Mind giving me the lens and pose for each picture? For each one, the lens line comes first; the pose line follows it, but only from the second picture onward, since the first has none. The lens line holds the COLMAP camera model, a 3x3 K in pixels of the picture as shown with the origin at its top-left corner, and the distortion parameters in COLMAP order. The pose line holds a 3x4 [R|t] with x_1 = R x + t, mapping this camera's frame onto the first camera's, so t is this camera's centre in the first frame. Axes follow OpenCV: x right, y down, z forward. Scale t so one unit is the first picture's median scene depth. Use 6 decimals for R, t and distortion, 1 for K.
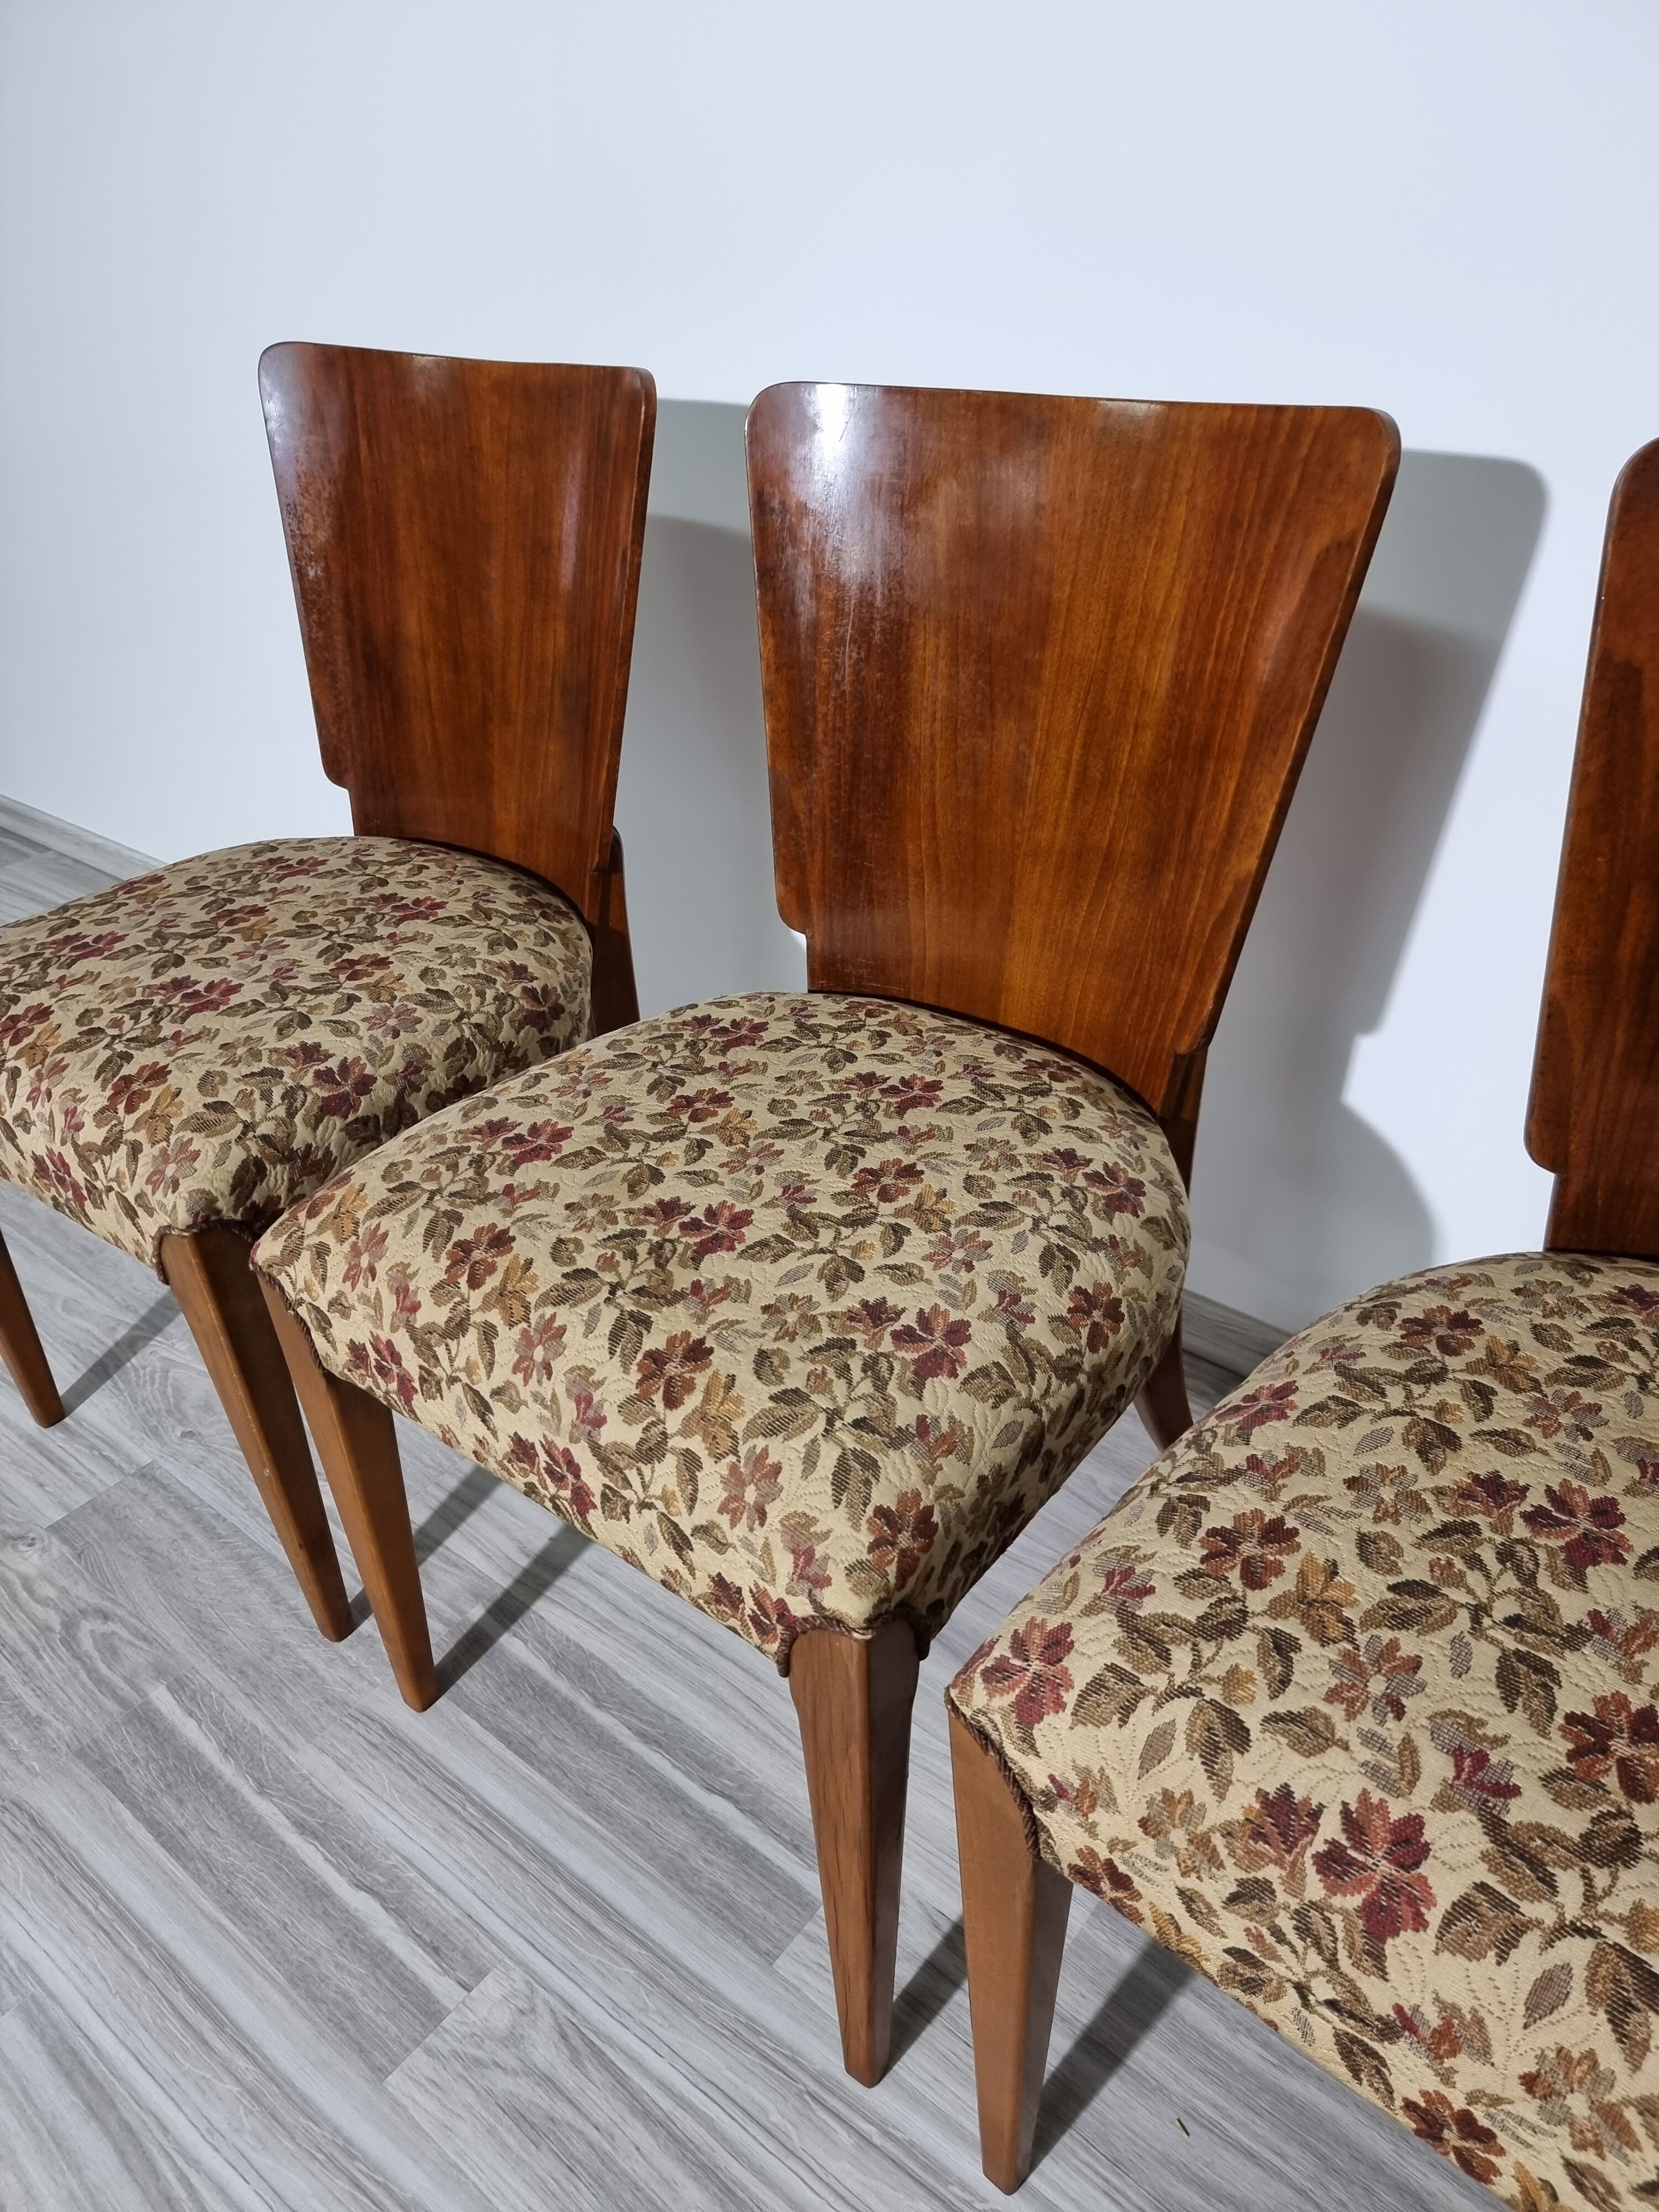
lens RADIAL K [[1541.9, 0, 813.9], [0, 1541.9, 1120.9], [0, 0, 1]] dist [0.071589, -0.061279]
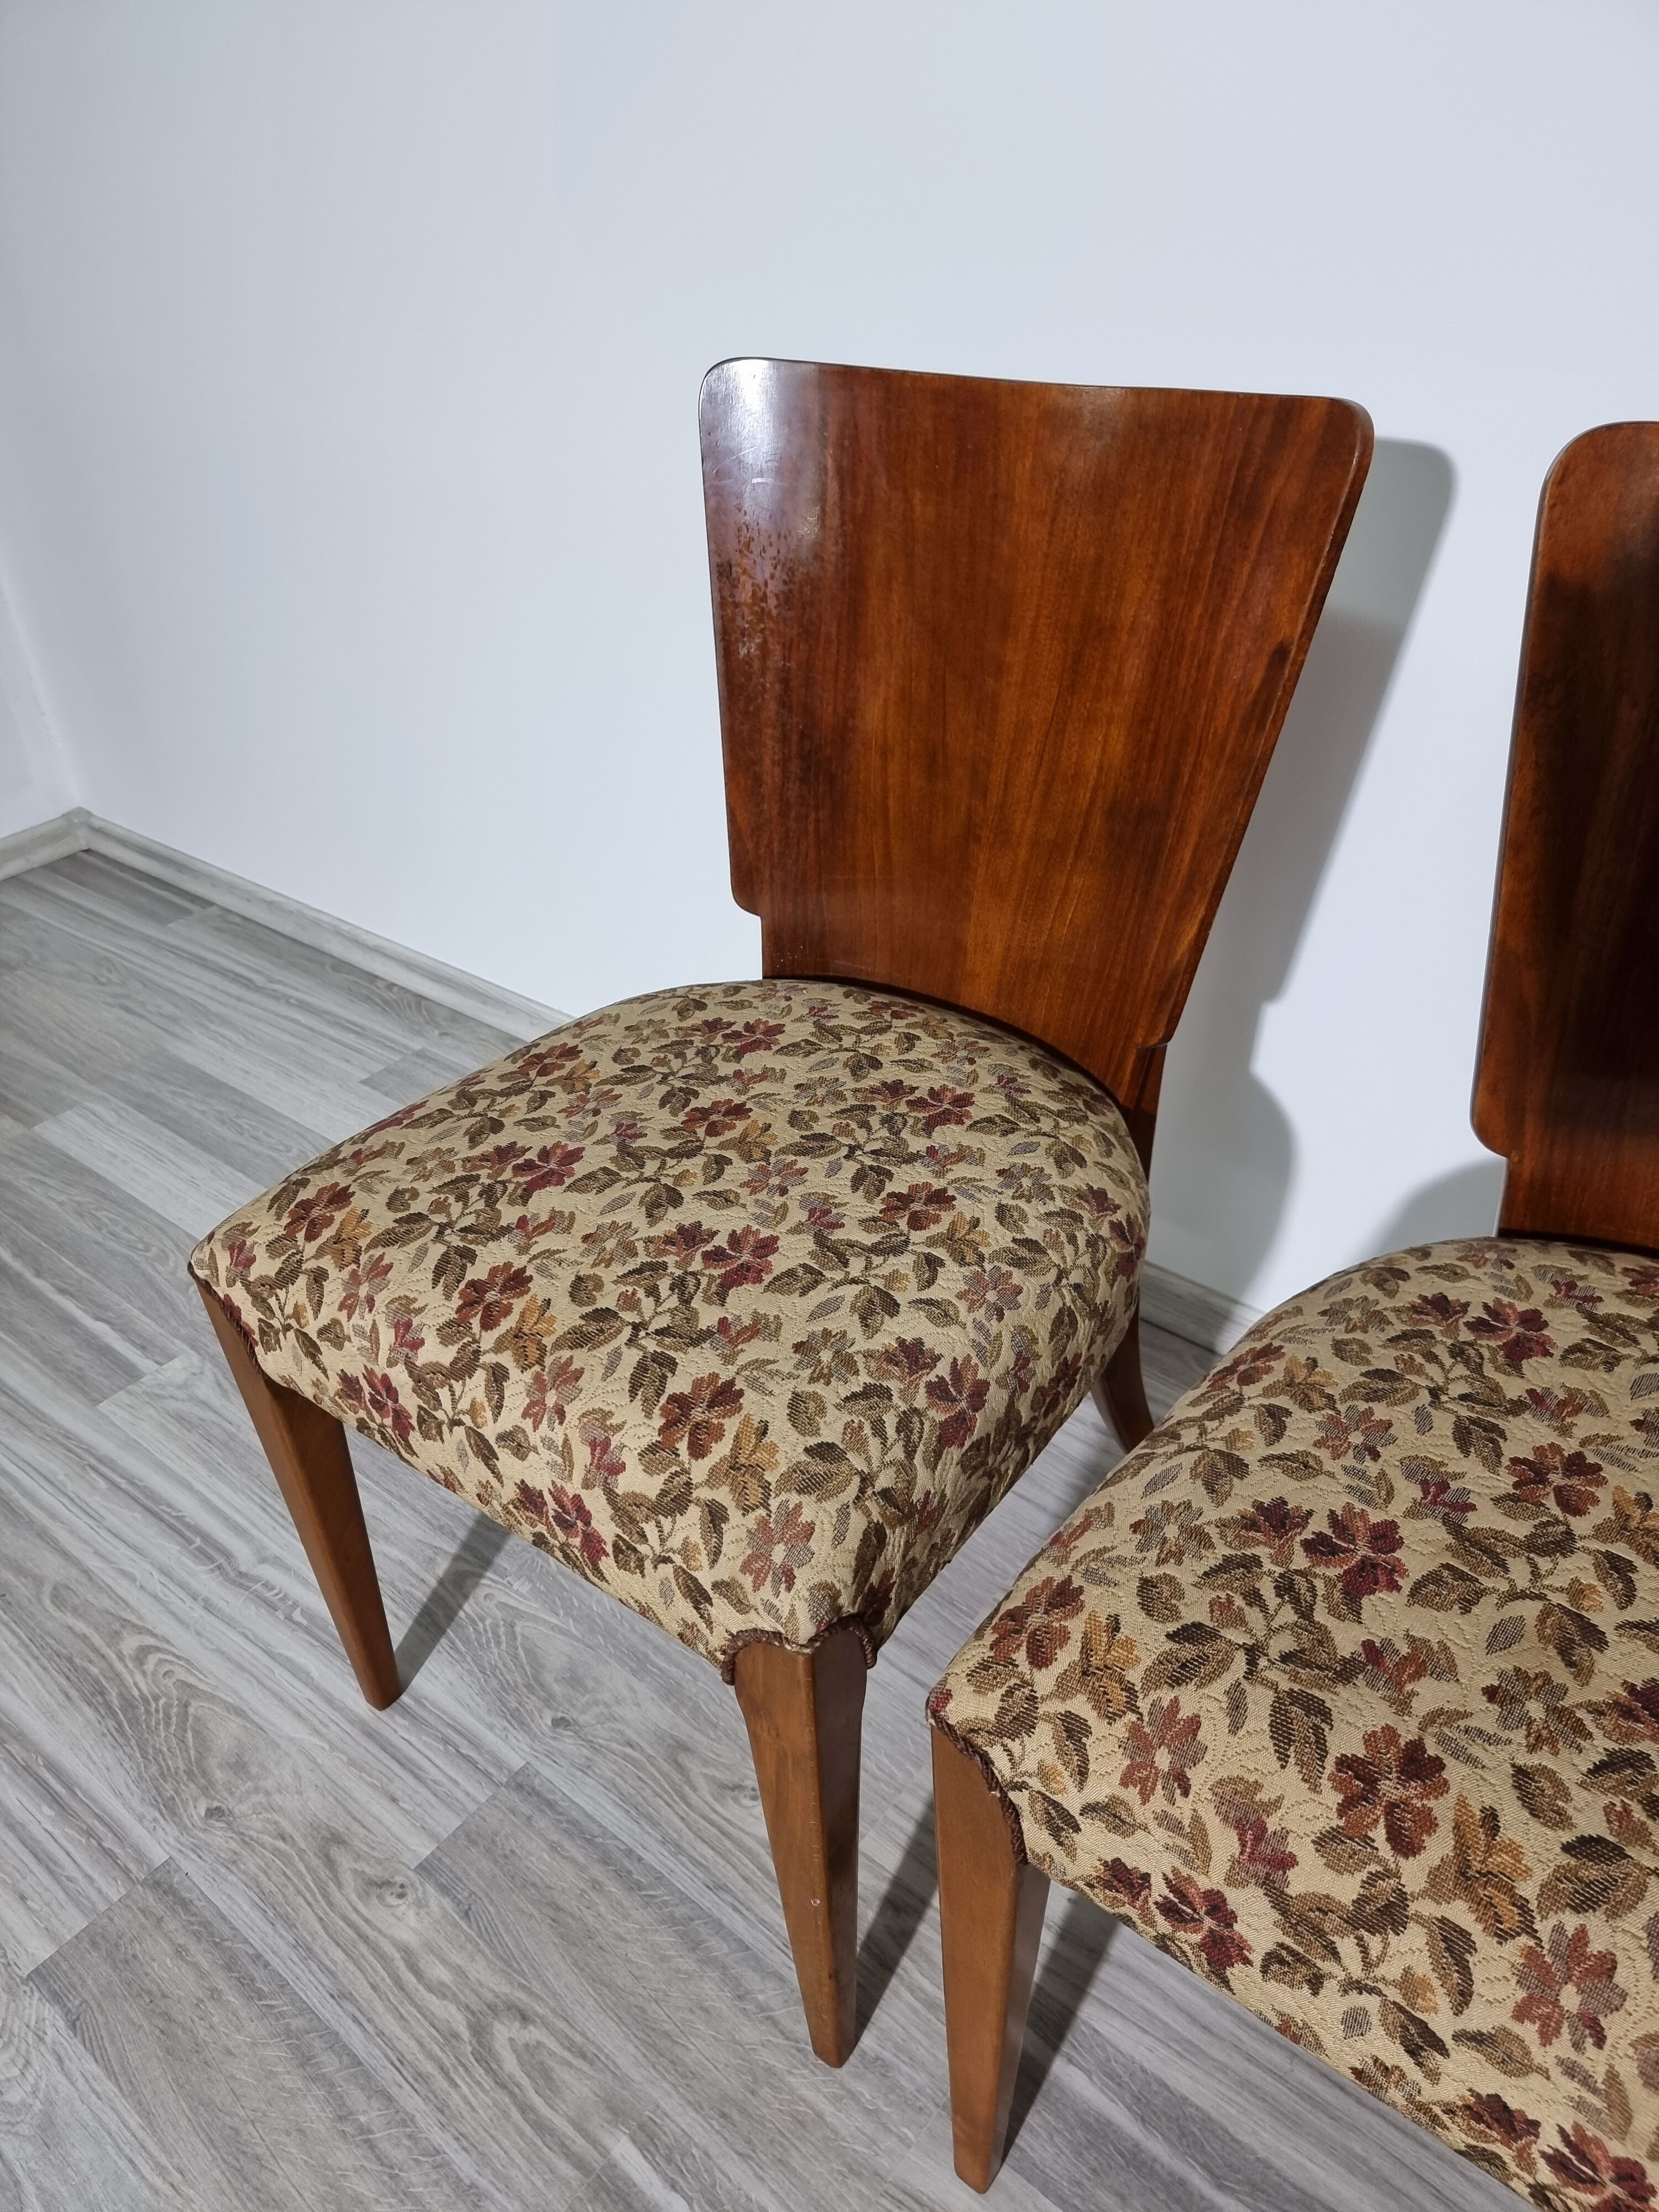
lens RADIAL K [[1541.9, 0, 816.6], [0, 1541.9, 1119.9], [0, 0, 1]] dist [0.071589, -0.061279]
pose [[0.999993, 0.001314, 0.003581, -0.374053], [-0.001376, 0.999852, 0.017175, -0.167211], [-0.003558, -0.017180, 0.999846, 0.281112]]
